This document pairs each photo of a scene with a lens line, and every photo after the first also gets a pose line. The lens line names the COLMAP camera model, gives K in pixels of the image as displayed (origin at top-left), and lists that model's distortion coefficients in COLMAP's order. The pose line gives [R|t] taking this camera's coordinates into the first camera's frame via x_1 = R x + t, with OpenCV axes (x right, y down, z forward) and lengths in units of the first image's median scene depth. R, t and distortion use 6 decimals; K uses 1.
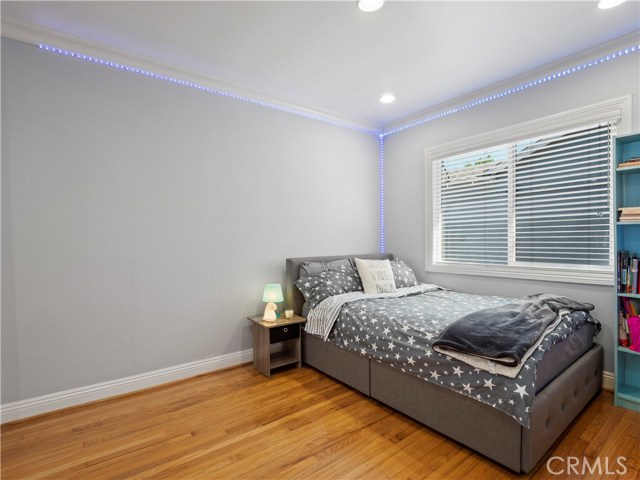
lens RADIAL K [[318.9, 0, 320.7], [0, 318.9, 239.8], [0, 0, 1]] dist [-0.017089, -0.000417]
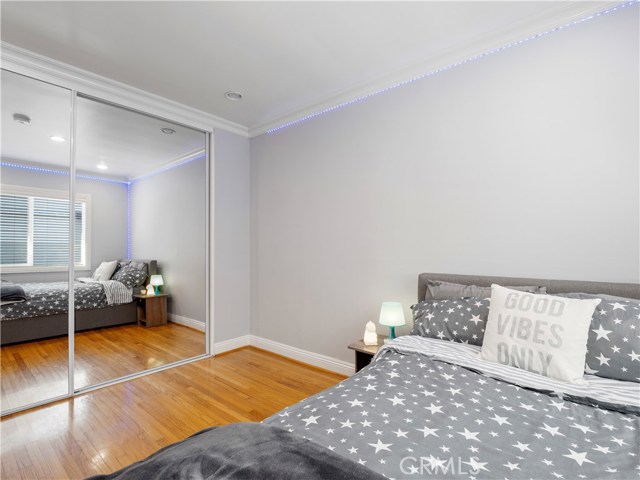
lens RADIAL K [[318.9, 0, 320.8], [0, 318.9, 241.9], [0, 0, 1]] dist [-0.017089, -0.000417]
pose [[0.197348, -0.009181, -0.980291, 0.596322], [-0.004460, 0.999937, -0.010263, -0.002218], [0.980323, 0.006397, 0.197294, 0.672761]]
